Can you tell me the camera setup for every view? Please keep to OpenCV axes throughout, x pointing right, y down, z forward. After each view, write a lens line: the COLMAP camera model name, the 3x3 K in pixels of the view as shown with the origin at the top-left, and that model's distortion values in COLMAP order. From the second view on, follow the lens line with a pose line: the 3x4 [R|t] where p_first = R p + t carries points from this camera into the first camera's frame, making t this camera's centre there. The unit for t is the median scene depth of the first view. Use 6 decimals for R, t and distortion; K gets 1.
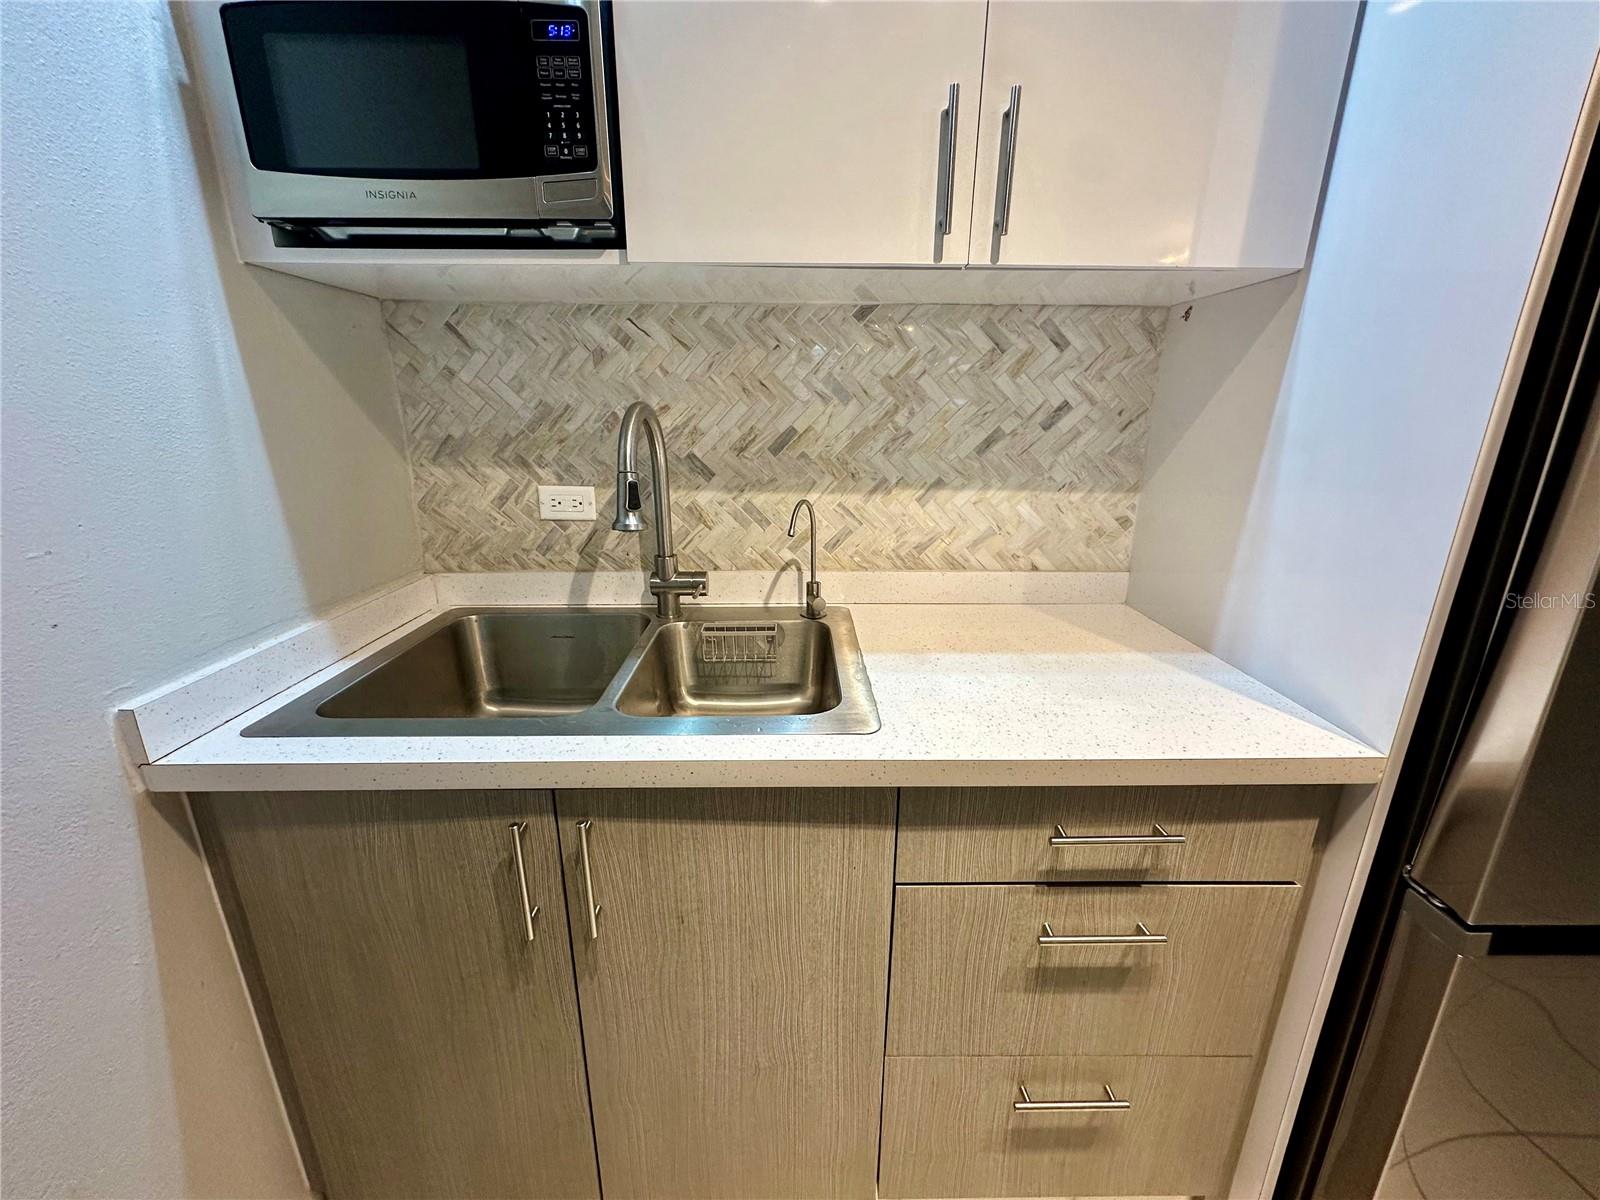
lens RADIAL K [[642.8, 0, 805.2], [0, 642.8, 599.8], [0, 0, 1]] dist [-0.007395, 0.000246]
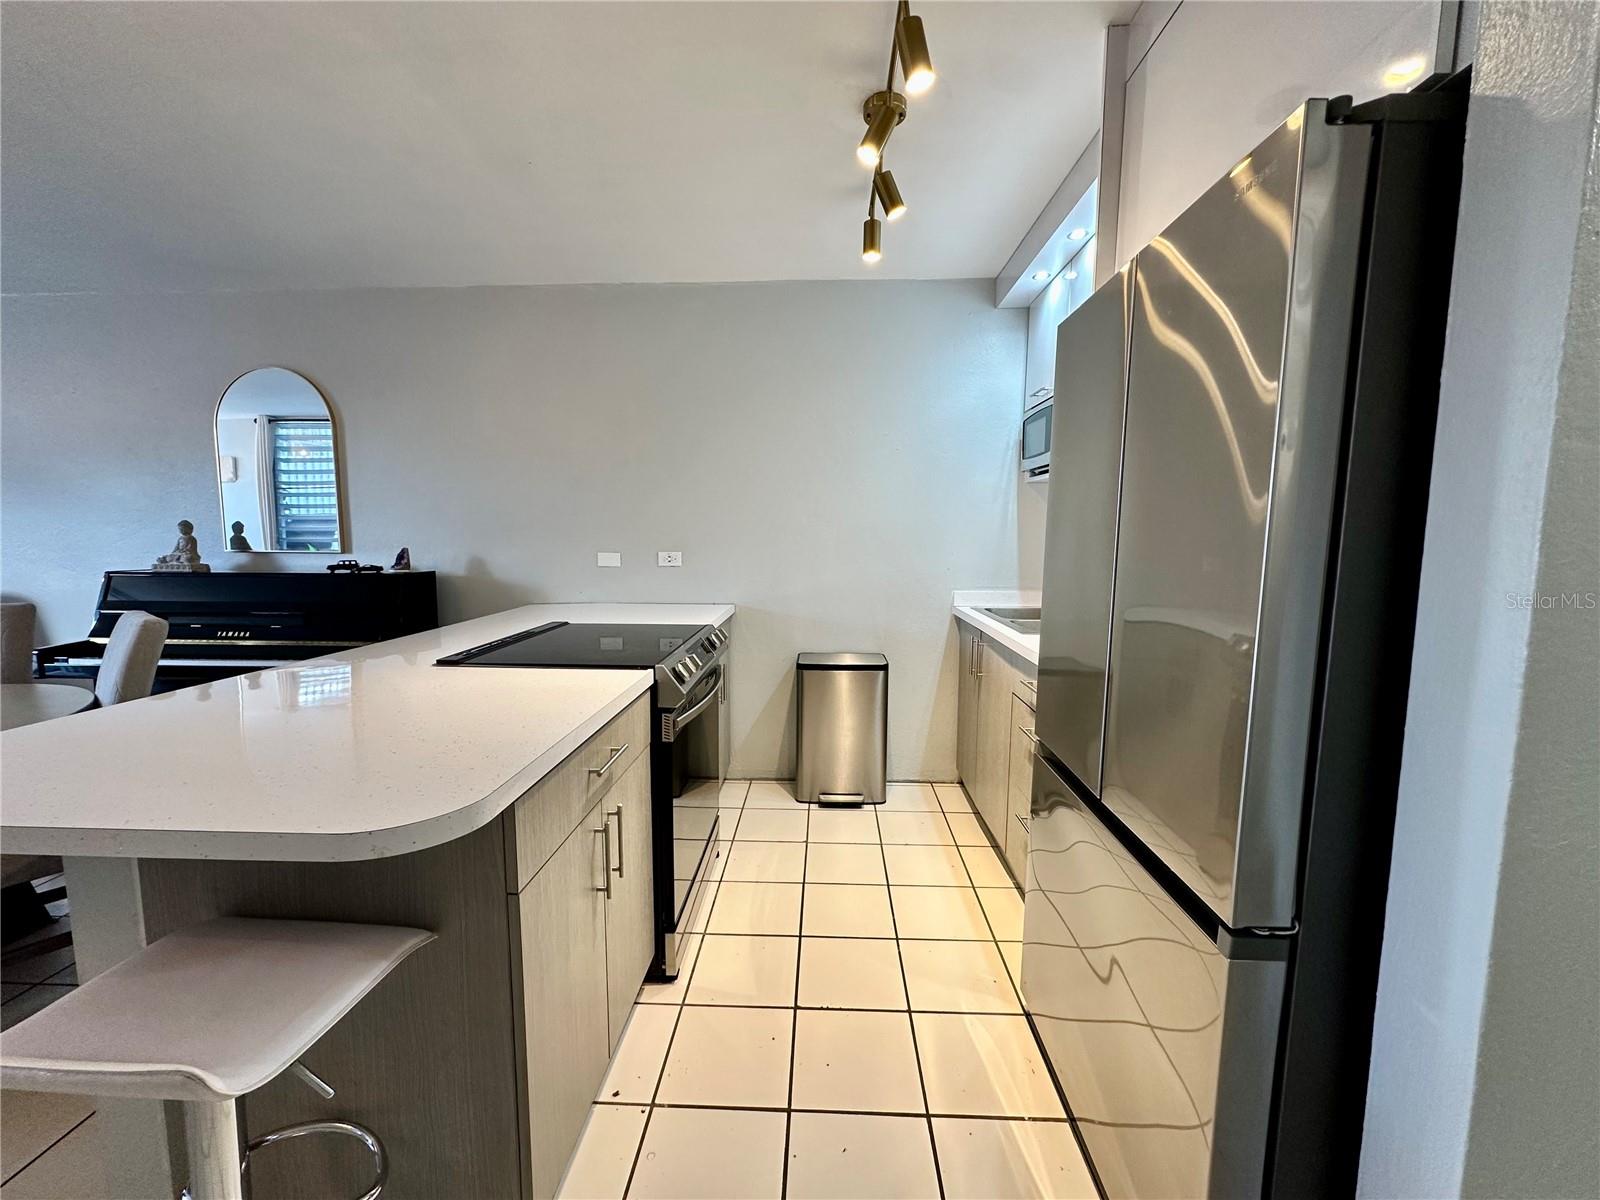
lens RADIAL K [[642.8, 0, 799.3], [0, 642.8, 600.3], [0, 0, 1]] dist [-0.007395, 0.000246]
pose [[-0.066882, 0.108259, -0.991870, 1.951389], [-0.280518, 0.951959, 0.122818, -0.007148], [0.957516, 0.286452, -0.033301, 0.096814]]
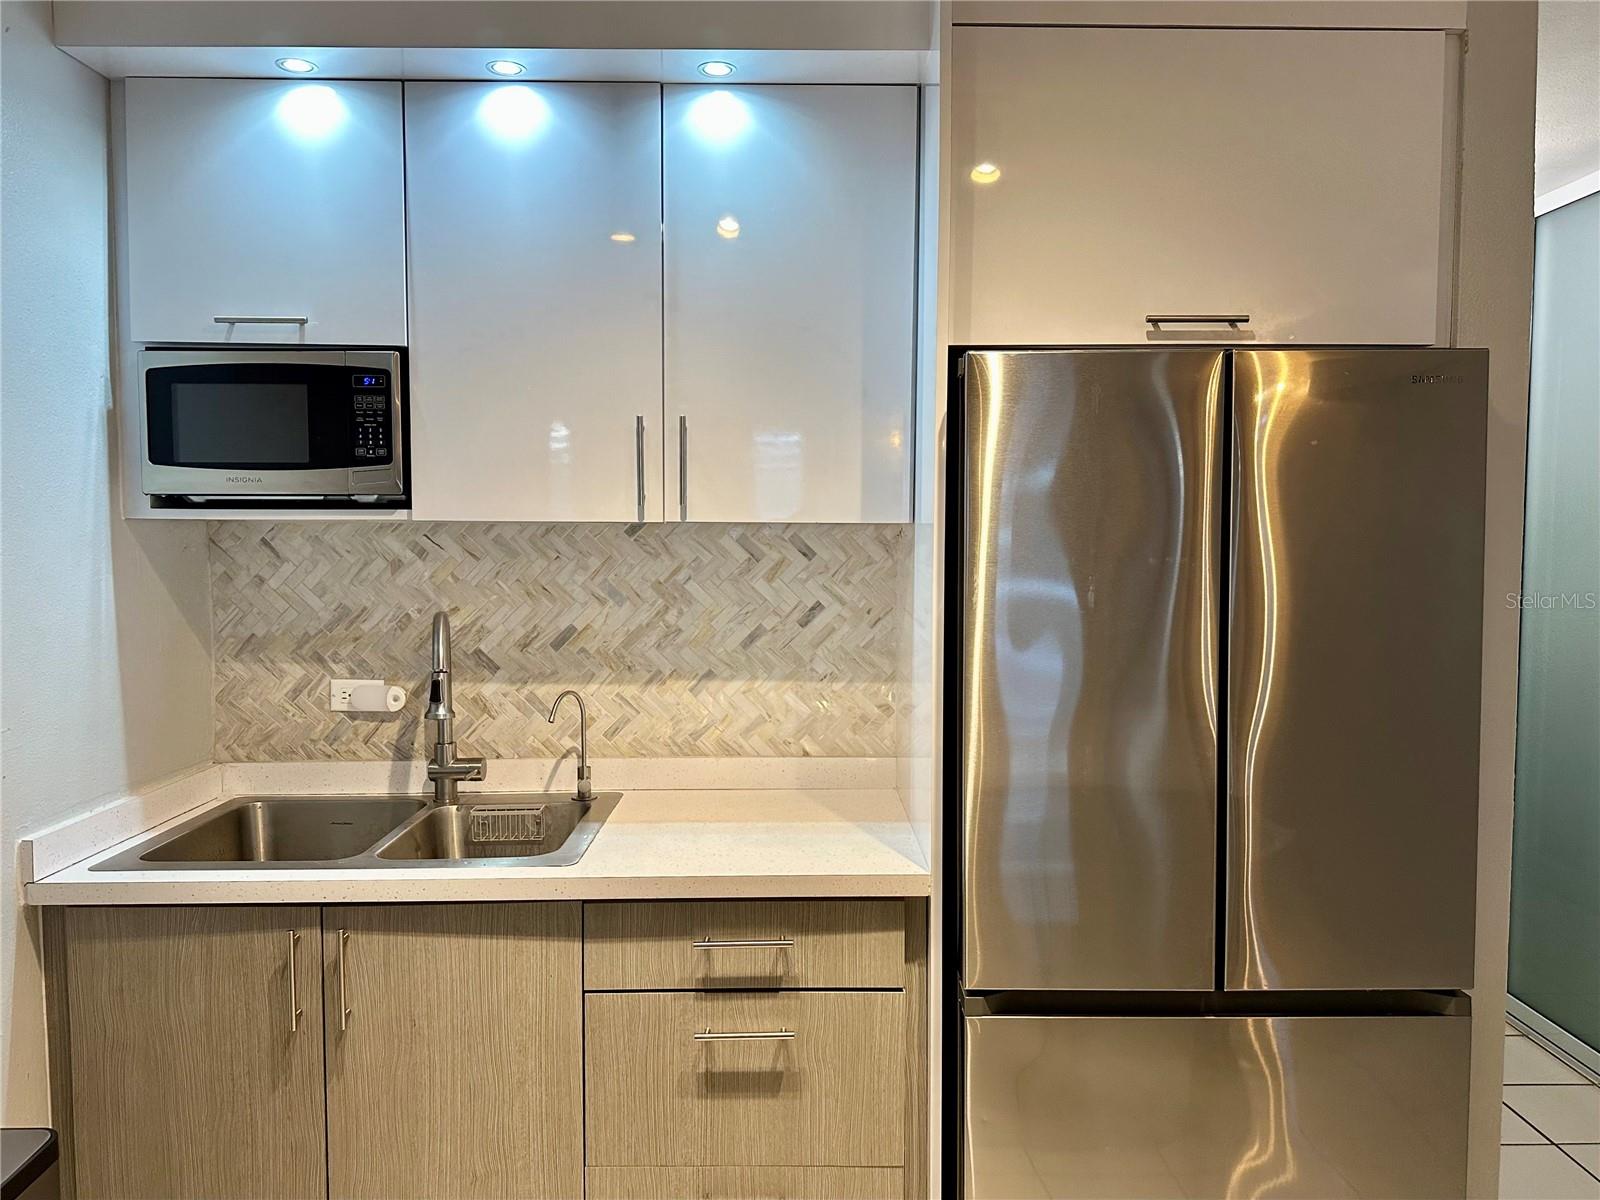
lens RADIAL K [[1170.3, 0, 839.0], [0, 1170.3, 595.2], [0, 0, 1]] dist [0.053732, -0.094356]
pose [[0.999869, -0.003606, 0.015793, 0.424032], [0.007078, 0.974166, -0.225723, 0.143410], [-0.014572, 0.225805, 0.974063, -1.017125]]
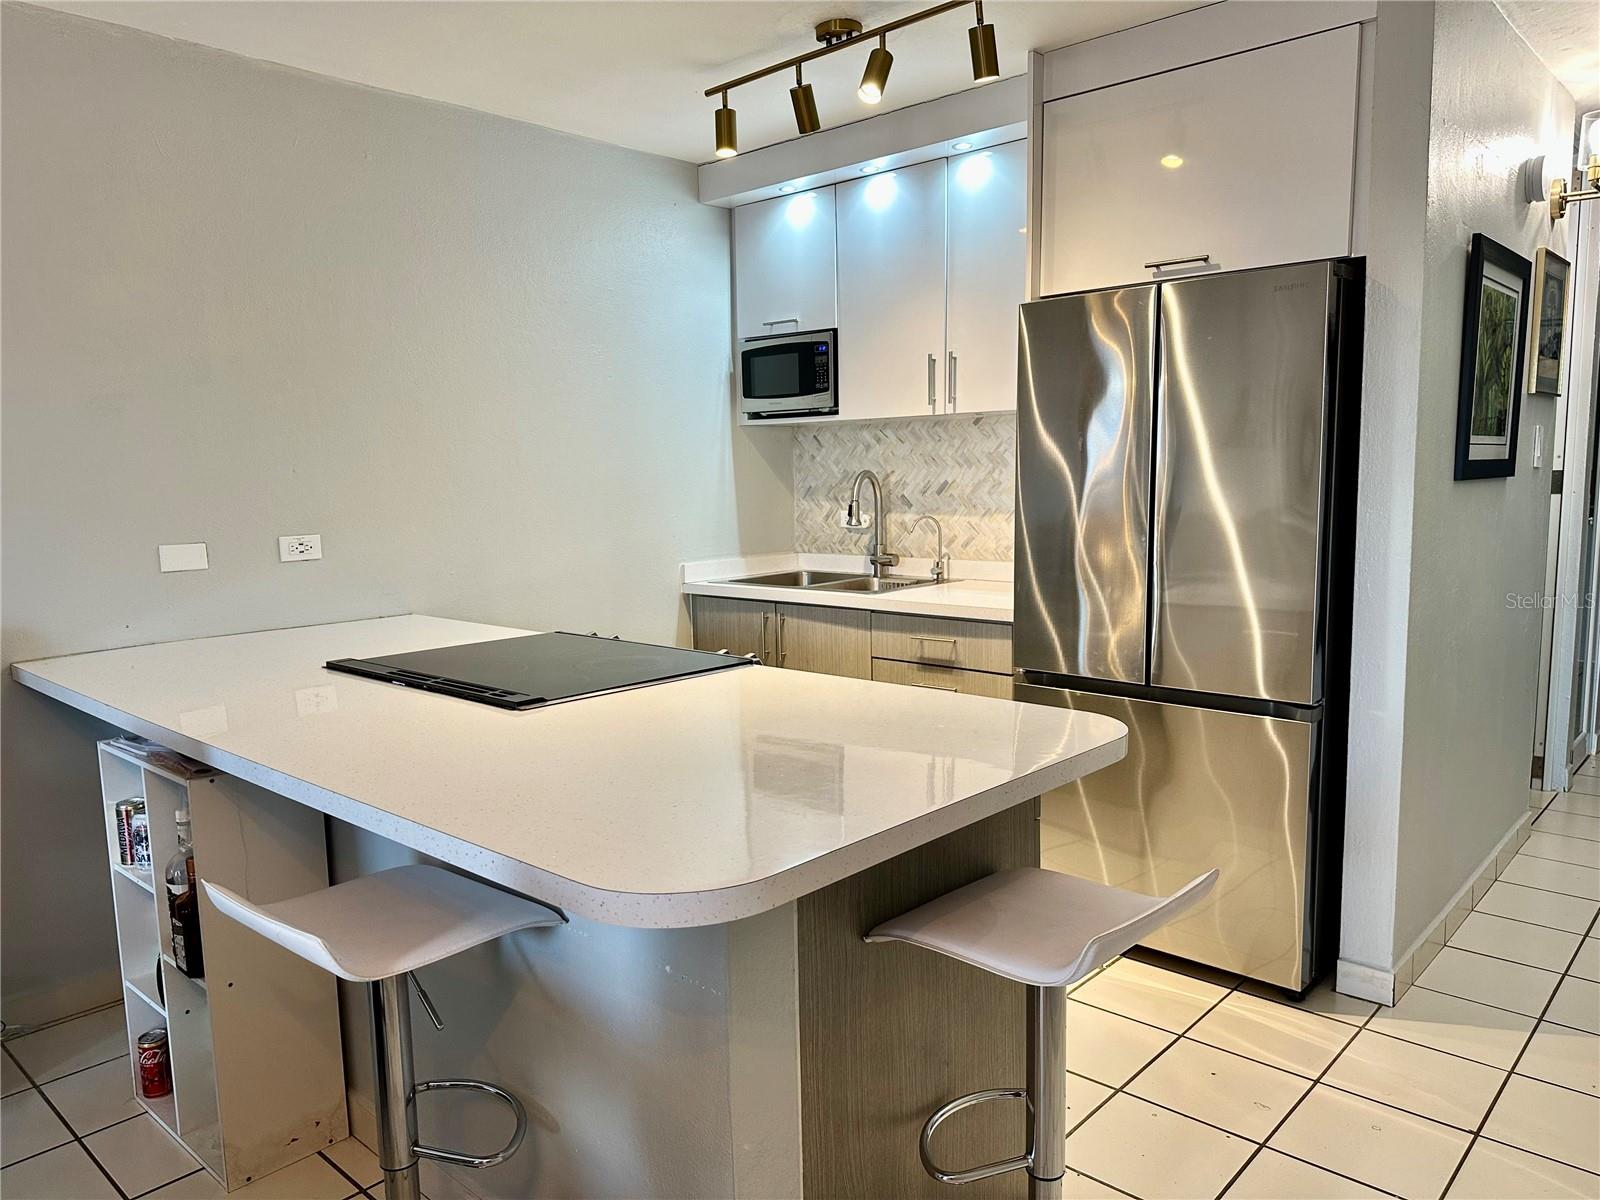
lens RADIAL K [[1133.2, 0, 791.4], [0, 1133.2, 634.5], [0, 0, 1]] dist [0.092165, -0.041577]
pose [[0.721295, 0.084857, -0.687410, 2.064293], [-0.171878, 0.983352, -0.058961, 0.467324], [0.670963, 0.160679, 0.723872, -1.709417]]
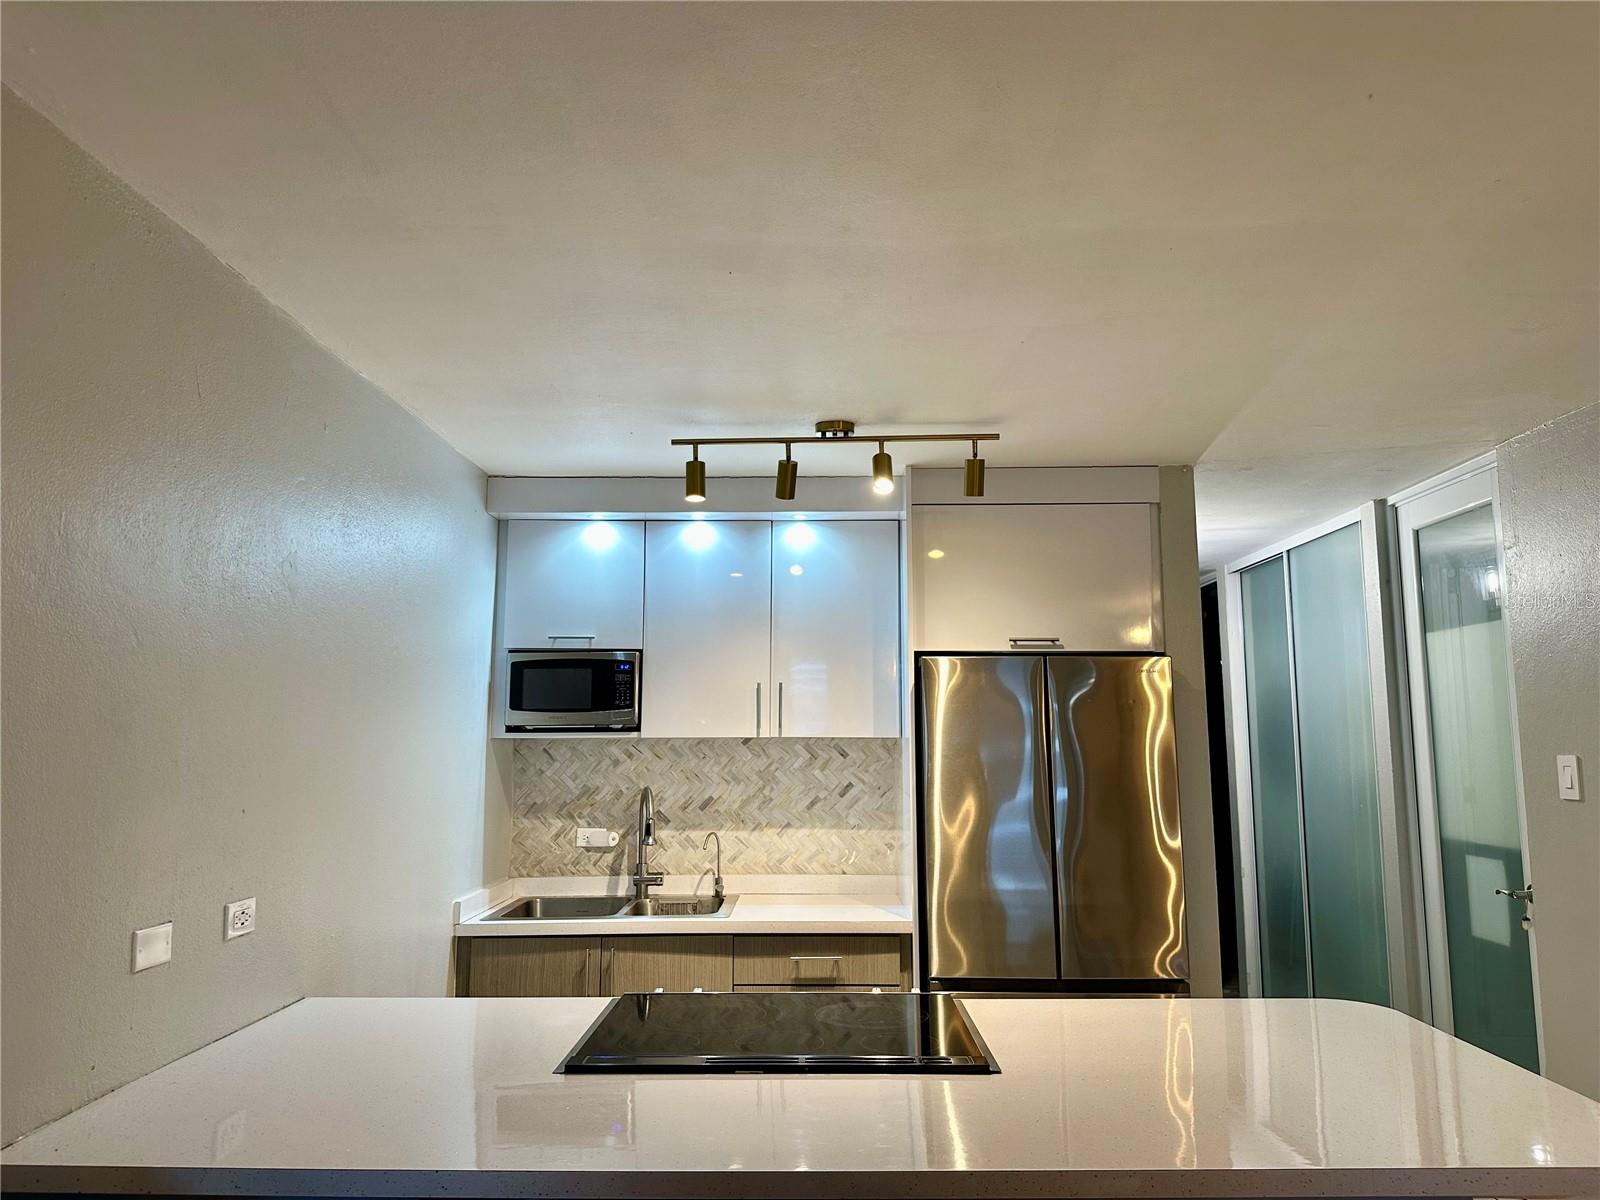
lens RADIAL K [[1133.2, 0, 802.2], [0, 1133.2, 584.7], [0, 0, 1]] dist [0.092165, -0.041577]
pose [[0.999560, -0.010793, -0.027628, 0.374557], [-0.001403, 0.913202, -0.407505, 0.575361], [0.029628, 0.407365, 0.912785, -2.512621]]
